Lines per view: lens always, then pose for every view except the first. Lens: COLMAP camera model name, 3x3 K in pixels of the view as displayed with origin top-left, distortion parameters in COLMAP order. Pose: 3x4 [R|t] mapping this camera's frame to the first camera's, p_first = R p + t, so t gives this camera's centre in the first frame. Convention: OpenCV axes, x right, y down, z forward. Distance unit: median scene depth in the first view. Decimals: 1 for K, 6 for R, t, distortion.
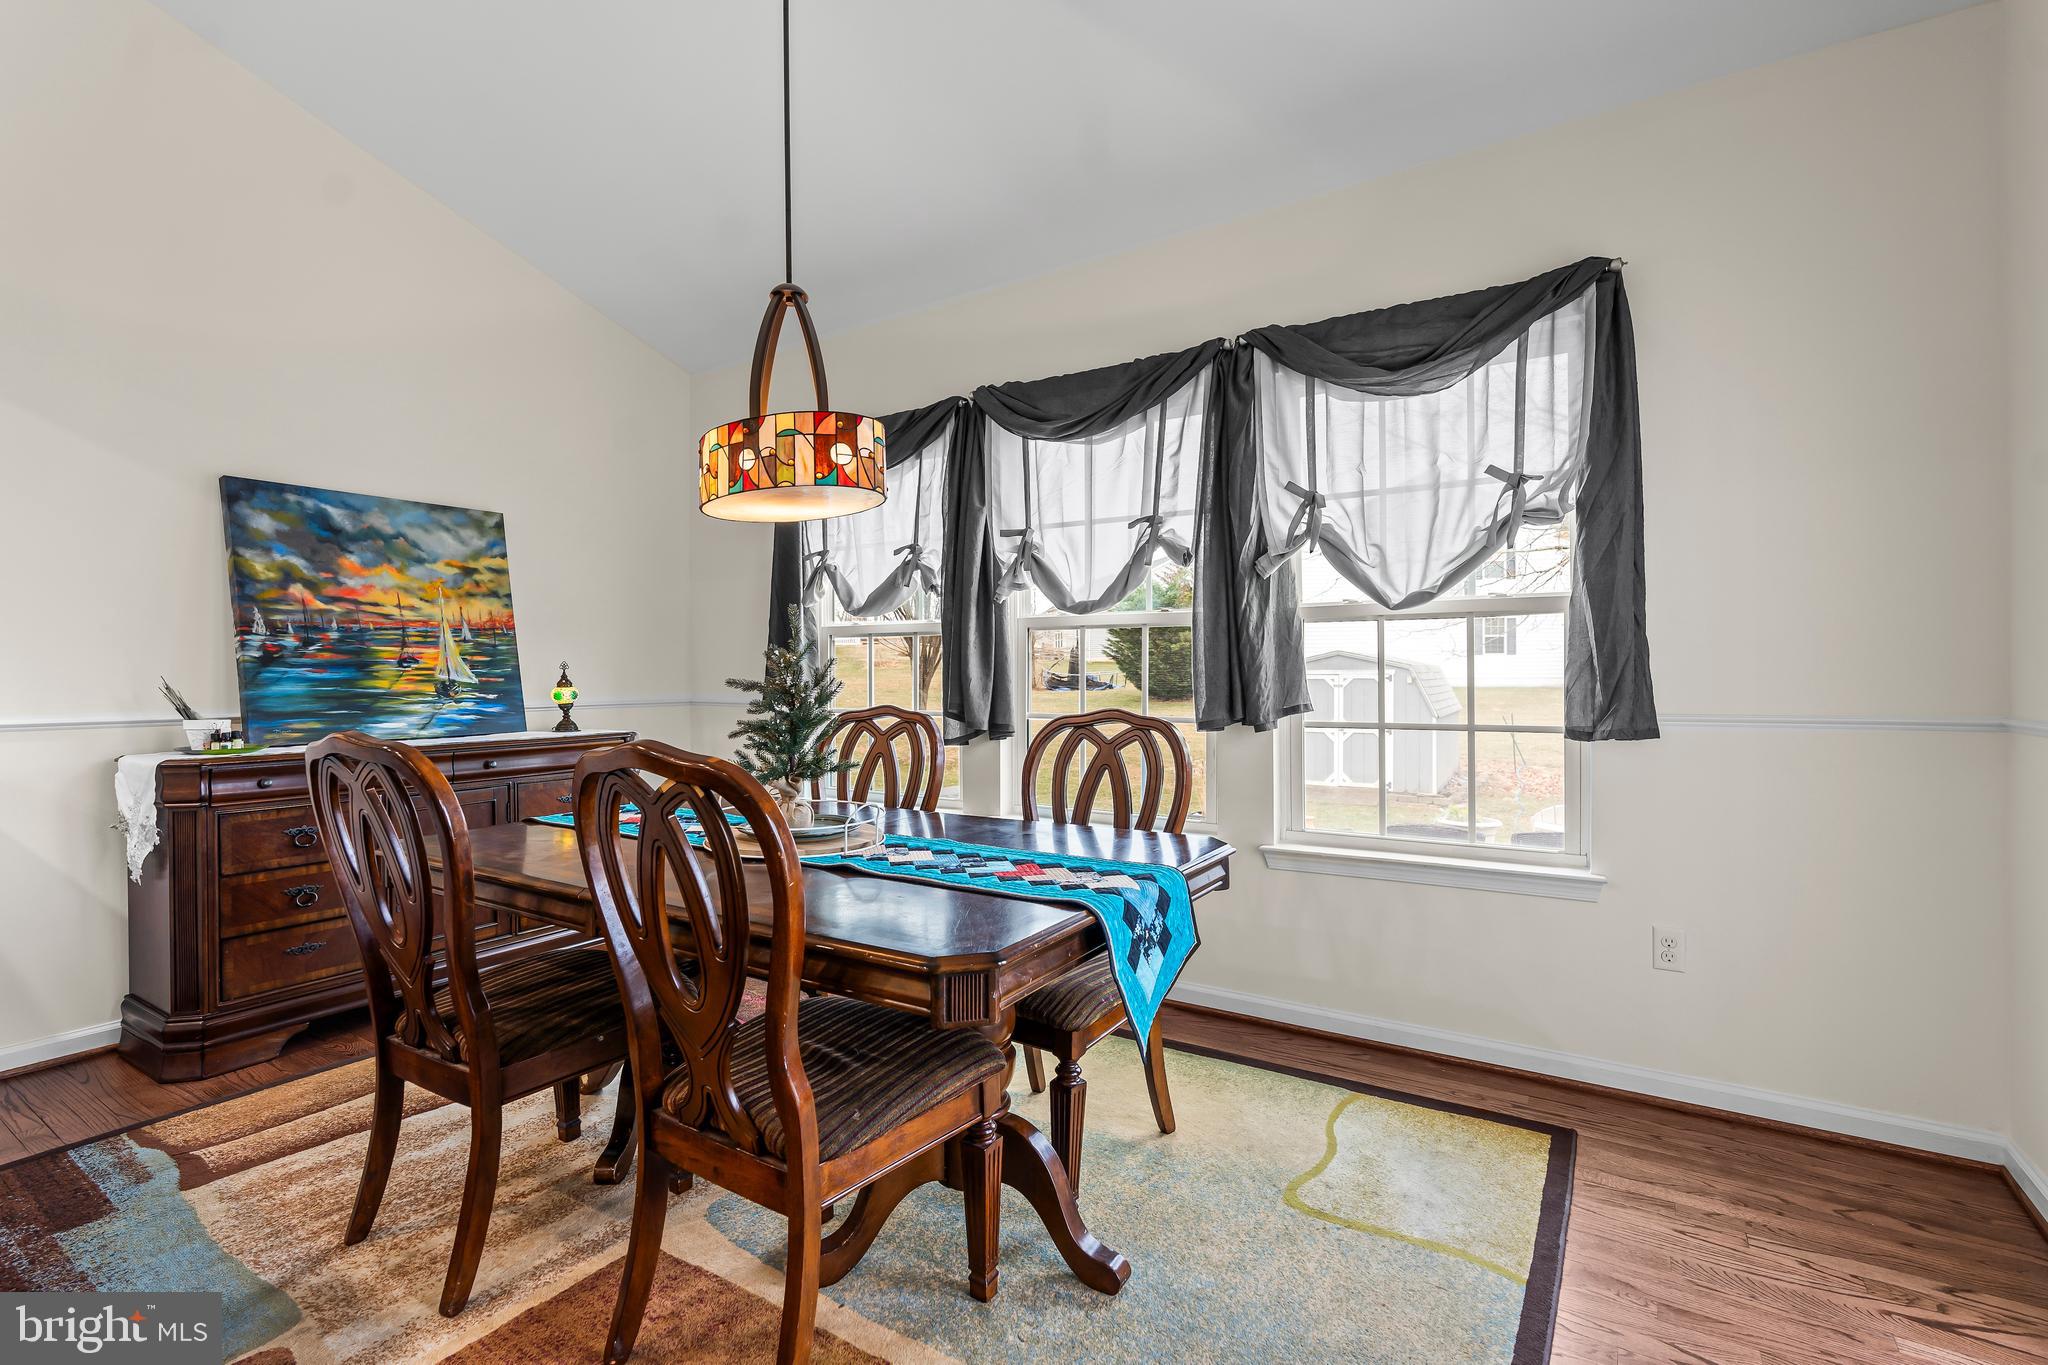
lens RADIAL K [[932.5, 0, 1019.2], [0, 932.5, 672.1], [0, 0, 1]] dist [-0.009218, 0.004706]
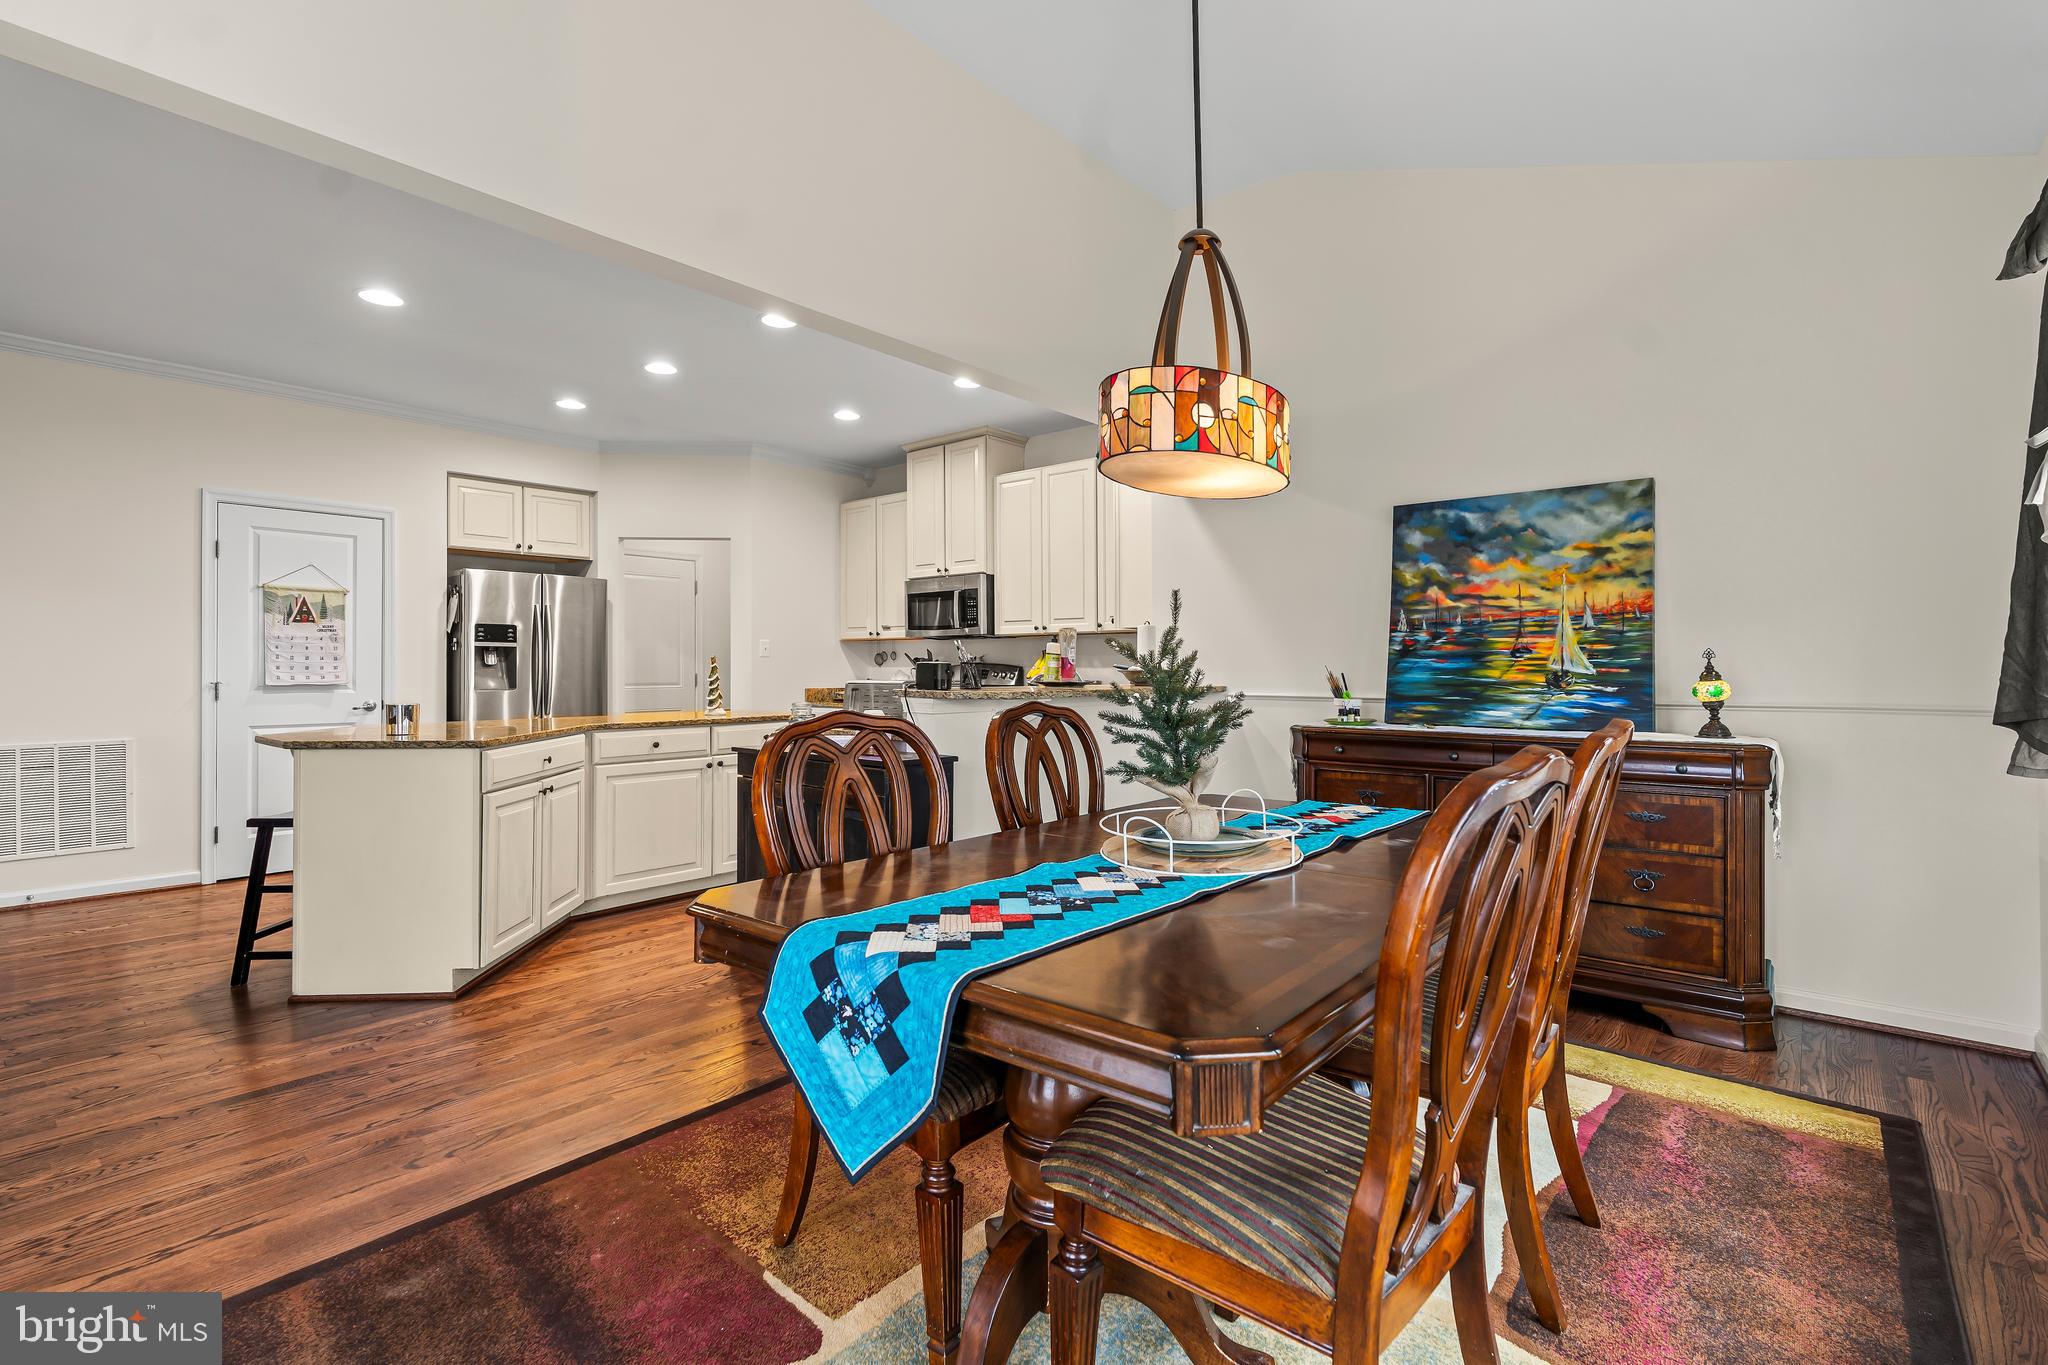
lens RADIAL K [[932.5, 0, 1029.8], [0, 932.5, 672.2], [0, 0, 1]] dist [-0.009218, 0.004706]
pose [[-0.121583, 0.010881, -0.992522, 0.460000], [0.001256, 0.999941, 0.010808, -0.000712], [0.992580, 0.000067, -0.121590, 0.661993]]
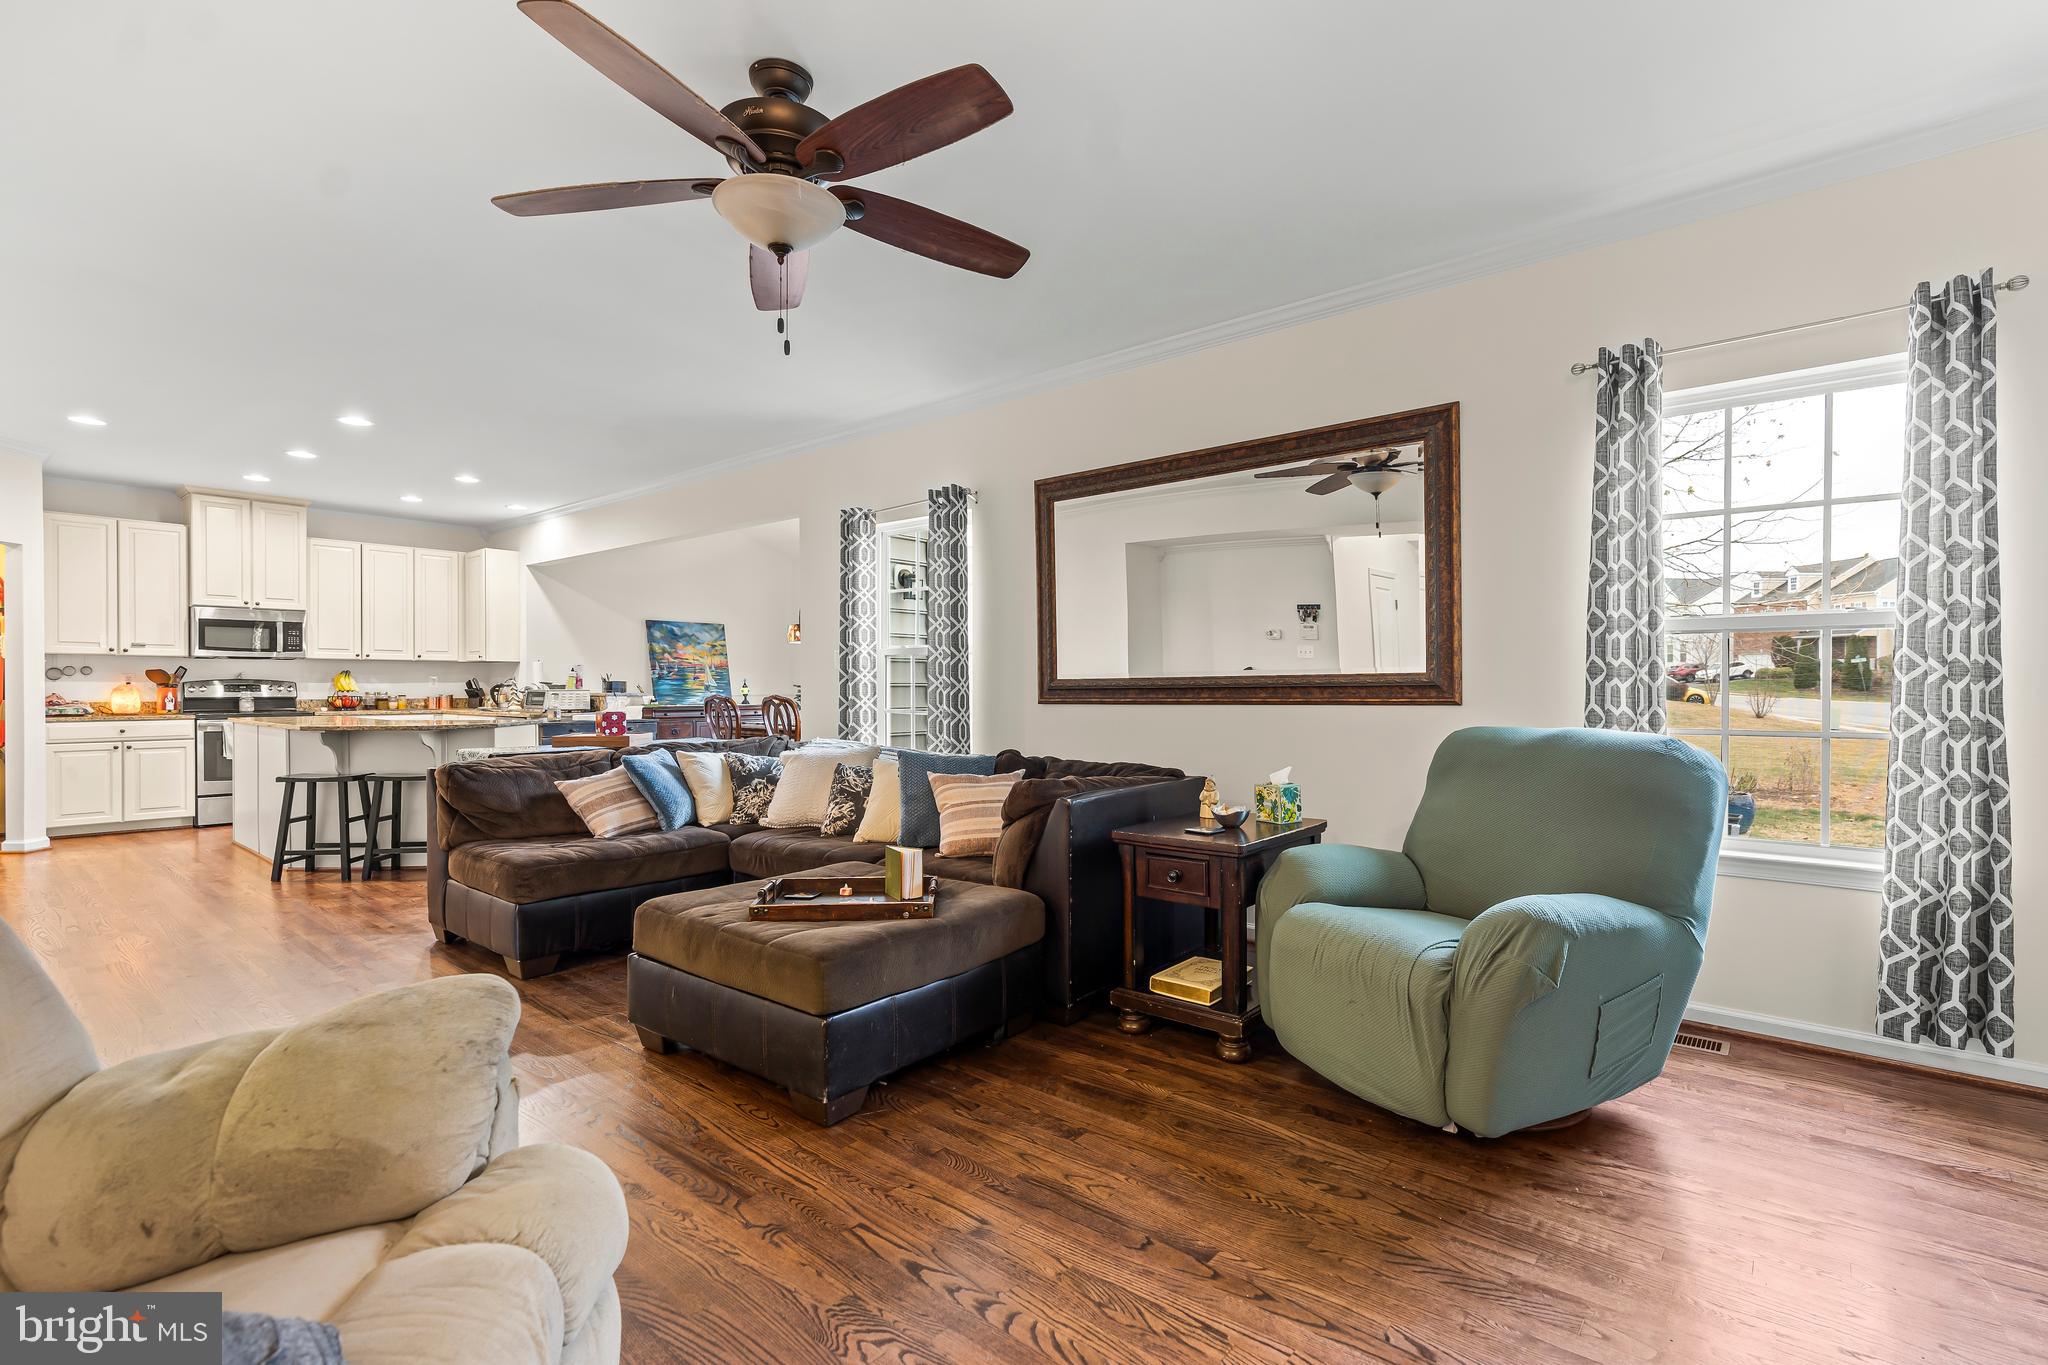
lens RADIAL K [[932.5, 0, 1014.9], [0, 932.5, 691.5], [0, 0, 1]] dist [-0.009218, 0.004706]
pose [[0.992349, 0.008854, -0.123144, 0.791839], [-0.007953, 0.999938, 0.007814, -0.000950], [0.123205, -0.006775, 0.992358, -2.018939]]
